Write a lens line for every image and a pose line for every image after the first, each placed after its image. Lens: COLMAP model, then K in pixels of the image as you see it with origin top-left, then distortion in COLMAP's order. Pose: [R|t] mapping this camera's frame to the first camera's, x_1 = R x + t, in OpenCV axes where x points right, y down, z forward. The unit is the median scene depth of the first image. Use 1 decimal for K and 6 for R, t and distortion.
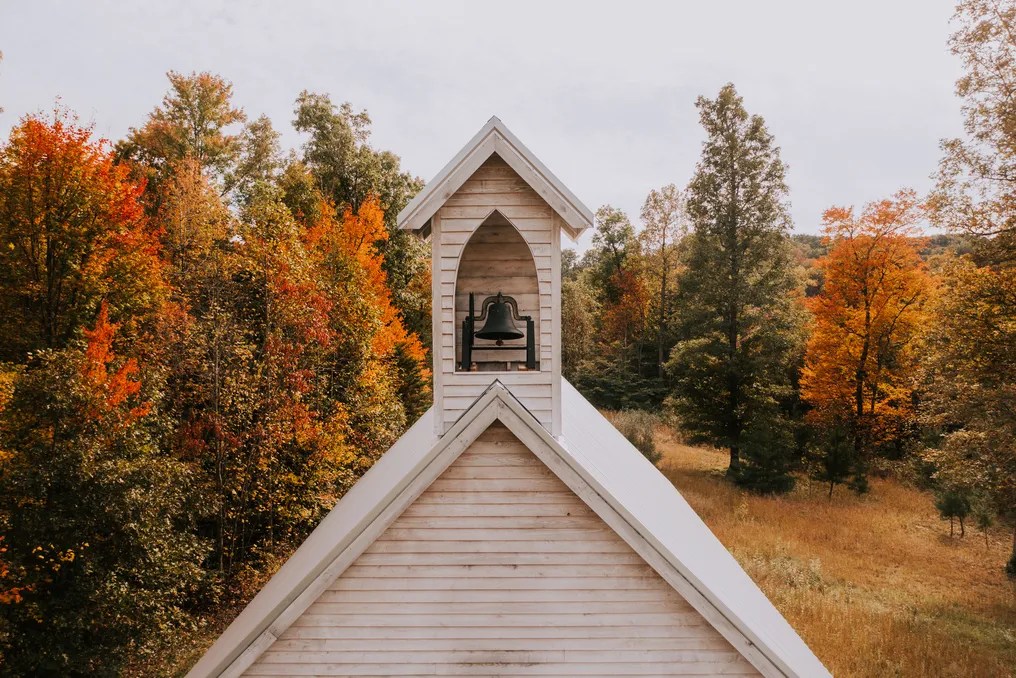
lens RADIAL K [[1051.0, 0, 508.0], [0, 1051.0, 339.0], [0, 0, 1]] dist [-0.004047, 0.009380]
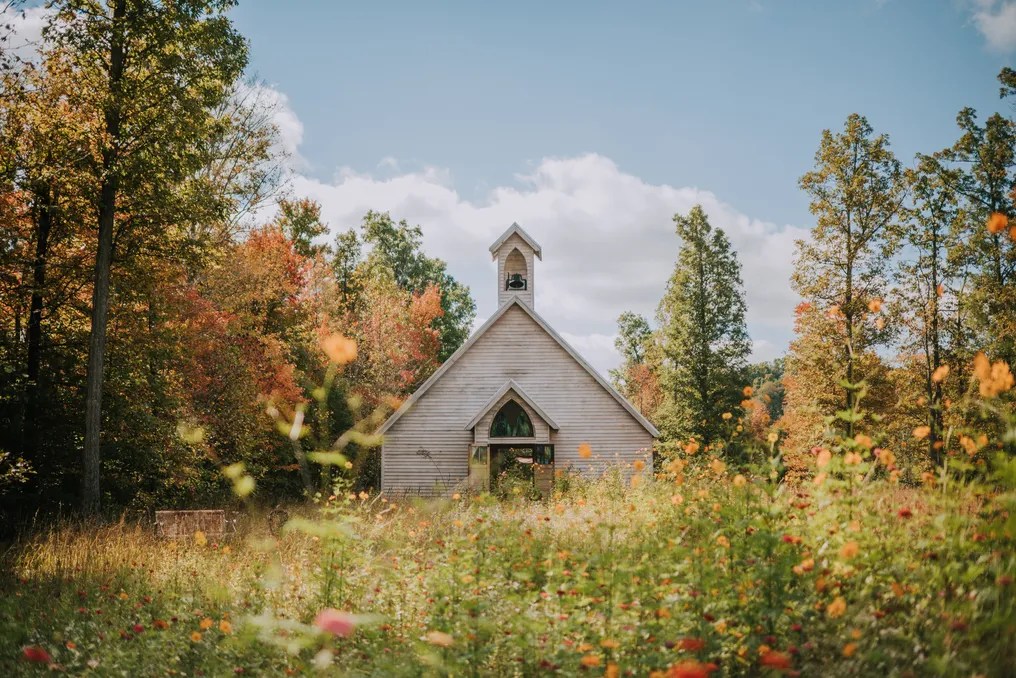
lens RADIAL K [[1100.4, 0, 508.0], [0, 1100.4, 339.0], [0, 0, 1]] dist [-0.079470, -0.001938]
pose [[0.999564, -0.000843, -0.029523, 0.009997], [-0.002486, 0.993640, -0.112575, 0.084124], [0.029430, 0.112599, 0.993205, -0.371997]]
